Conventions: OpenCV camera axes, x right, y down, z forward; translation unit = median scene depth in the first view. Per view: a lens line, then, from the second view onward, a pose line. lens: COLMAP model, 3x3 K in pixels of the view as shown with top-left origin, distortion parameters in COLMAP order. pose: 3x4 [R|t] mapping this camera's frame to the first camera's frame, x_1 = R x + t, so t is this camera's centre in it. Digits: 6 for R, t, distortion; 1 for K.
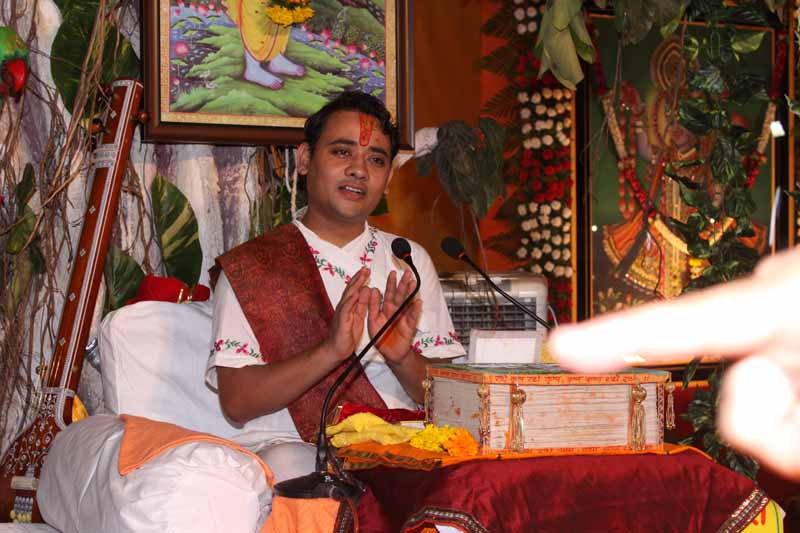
lens RADIAL K [[1545.5, 0, 400.0], [0, 1545.5, 266.5], [0, 0, 1]] dist [0.005503, 0.367024]
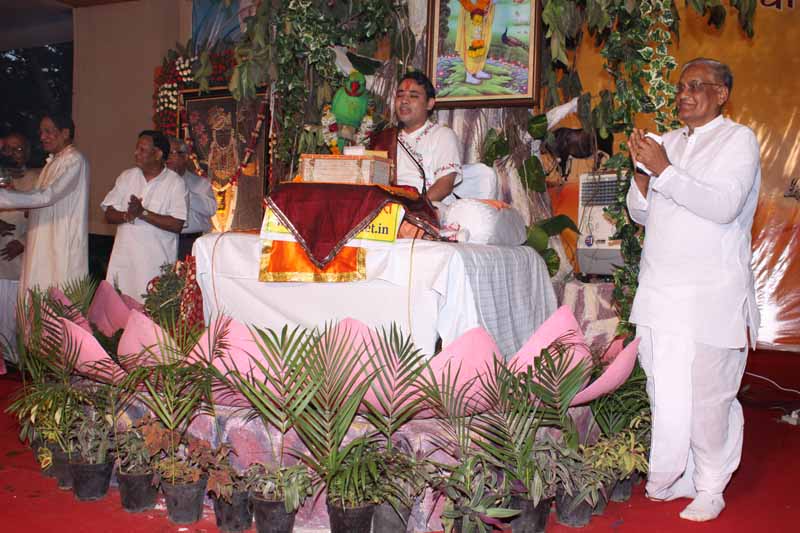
lens RADIAL K [[772.8, 0, 400.0], [0, 772.8, 266.5], [0, 0, 1]] dist [-0.126484, 0.006752]
pose [[0.589274, 0.045192, -0.806668, 0.856908], [-0.046452, 0.998678, 0.022016, 0.154231], [0.806597, 0.024497, 0.590594, 0.203541]]
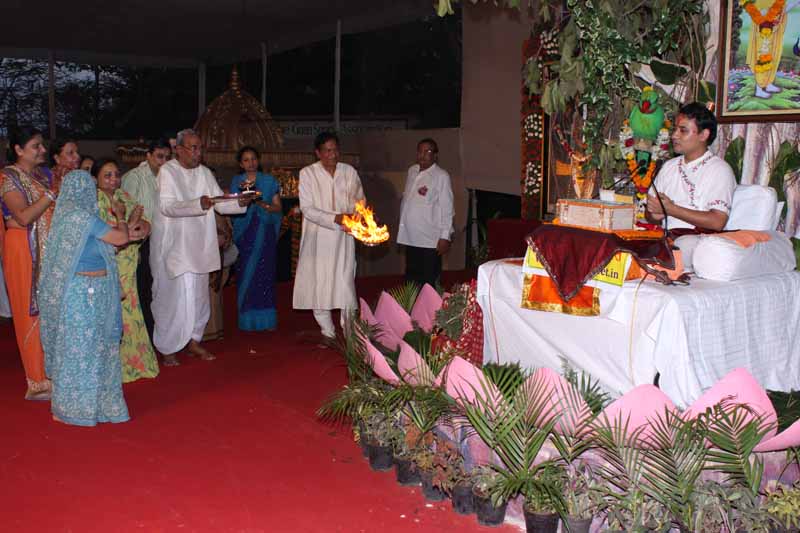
lens RADIAL K [[796.8, 0, 400.0], [0, 796.8, 266.5], [0, 0, 1]] dist [-0.160014, 0.186216]
pose [[0.105489, 0.132492, -0.985555, 1.113797], [-0.019650, 0.991169, 0.131144, -0.002404], [0.994226, 0.005532, 0.107161, 0.312575]]
